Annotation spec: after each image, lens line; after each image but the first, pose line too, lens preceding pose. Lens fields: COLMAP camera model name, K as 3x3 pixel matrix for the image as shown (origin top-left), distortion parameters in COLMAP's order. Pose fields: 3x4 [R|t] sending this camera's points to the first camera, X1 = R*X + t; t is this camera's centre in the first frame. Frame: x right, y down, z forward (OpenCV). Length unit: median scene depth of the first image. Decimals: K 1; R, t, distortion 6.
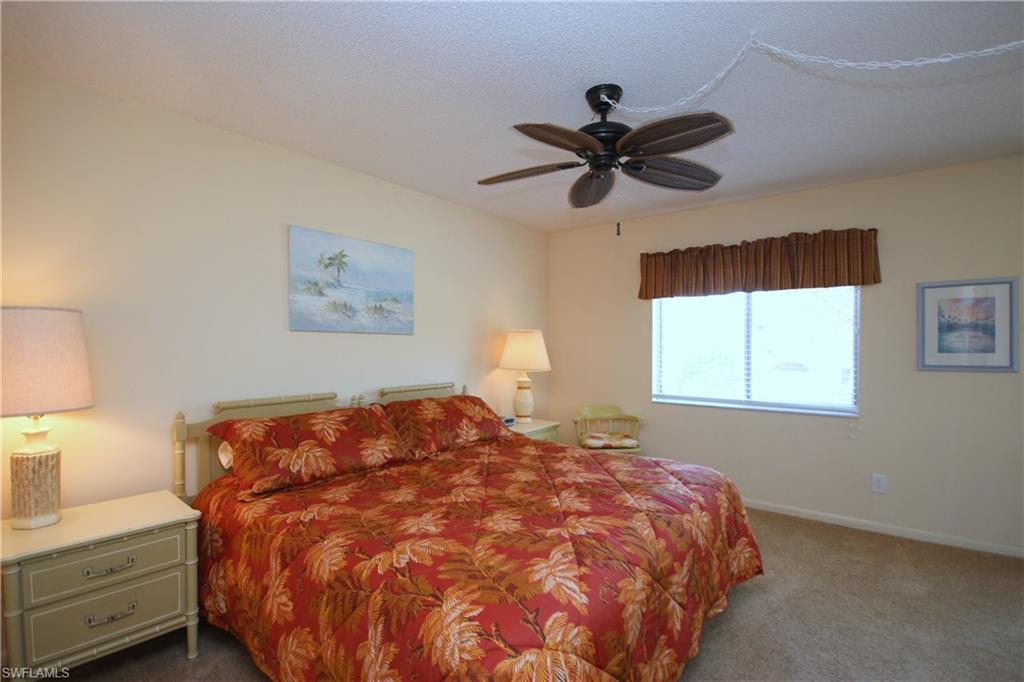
lens RADIAL K [[475.2, 0, 514.7], [0, 475.2, 351.2], [0, 0, 1]] dist [0.002291, -0.006655]
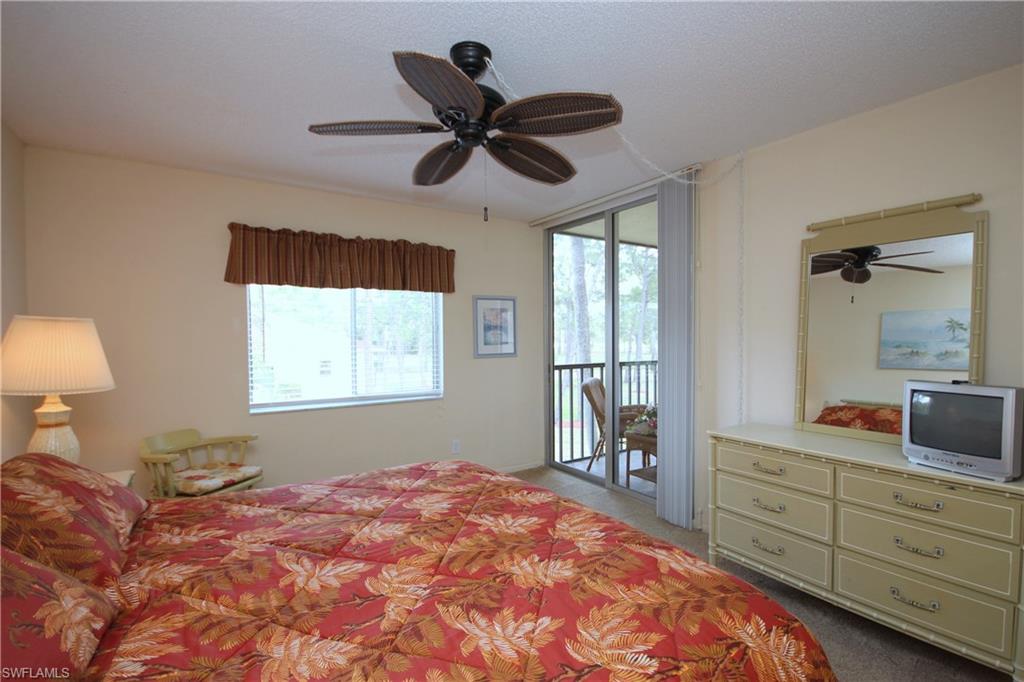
lens RADIAL K [[475.2, 0, 514.7], [0, 475.2, 351.2], [0, 0, 1]] dist [0.002291, -0.006655]
pose [[0.318406, -0.028188, 0.947535, -0.521808], [0.022383, 0.999503, 0.022213, -0.010109], [-0.947690, 0.014136, 0.318878, 0.539533]]
